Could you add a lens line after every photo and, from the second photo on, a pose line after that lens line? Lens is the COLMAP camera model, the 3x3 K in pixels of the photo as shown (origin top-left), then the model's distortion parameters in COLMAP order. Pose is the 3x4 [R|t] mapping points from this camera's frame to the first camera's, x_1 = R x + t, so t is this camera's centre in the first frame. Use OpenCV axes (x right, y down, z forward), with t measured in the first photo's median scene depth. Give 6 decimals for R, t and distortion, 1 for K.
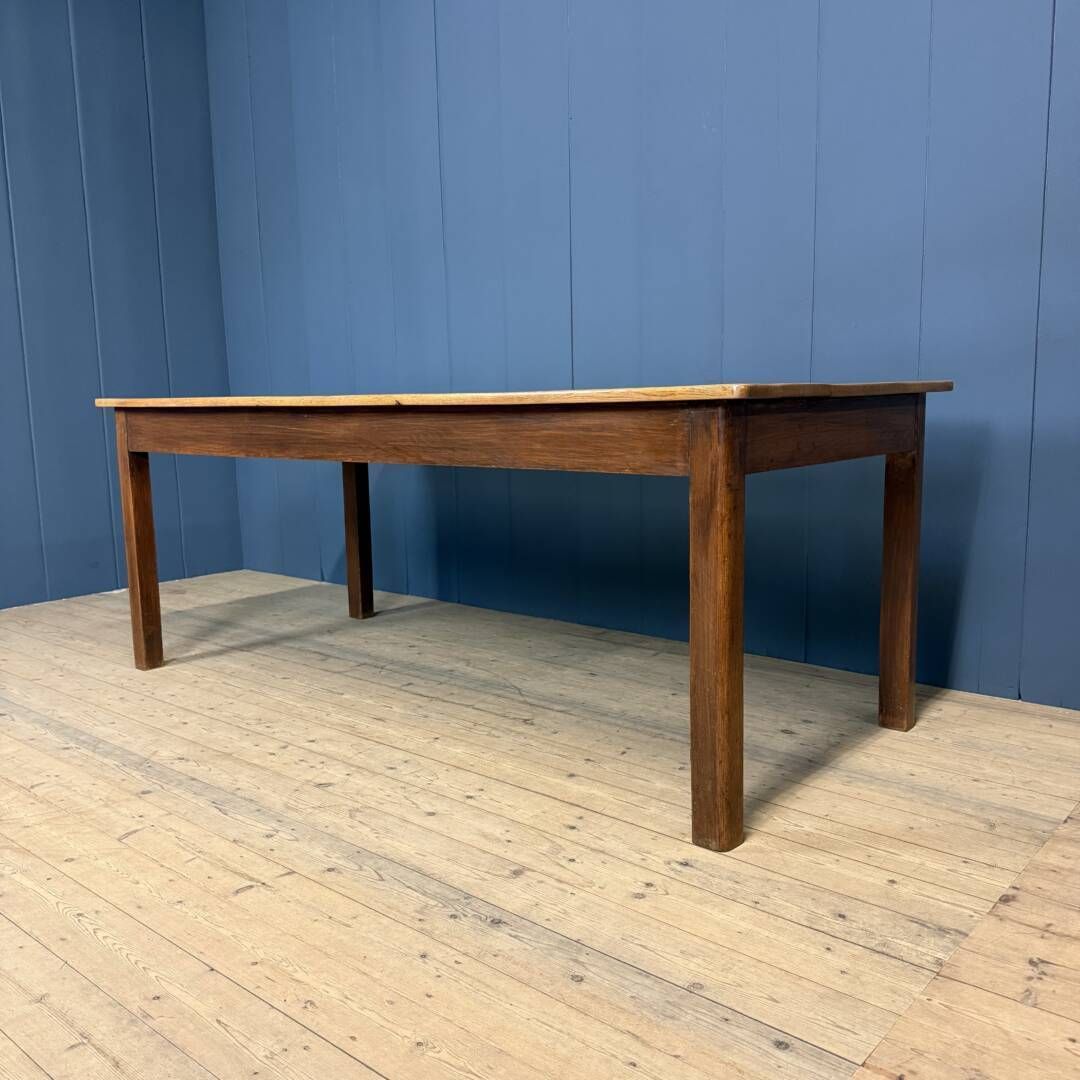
lens RADIAL K [[1021.5, 0, 544.9], [0, 1021.5, 533.6], [0, 0, 1]] dist [0.001983, 0.000000]
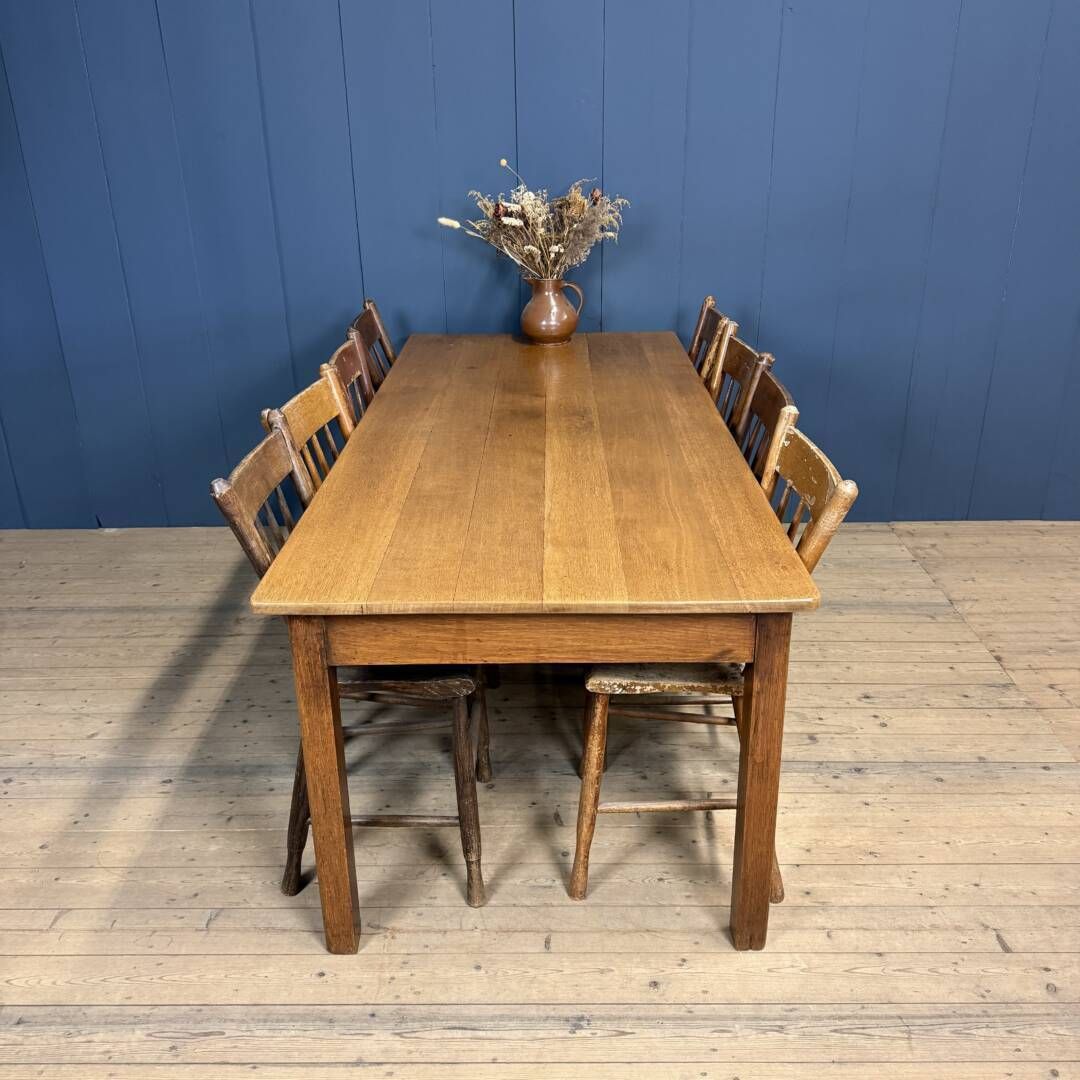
lens RADIAL K [[1021.5, 0, 538.8], [0, 1021.5, 542.2], [0, 0, 1]] dist [0.001983, 0.000000]
pose [[0.769646, -0.245413, 0.589422, -0.925009], [0.086664, 0.954788, 0.284375, -0.337635], [-0.632562, -0.167786, 0.756117, 0.098914]]
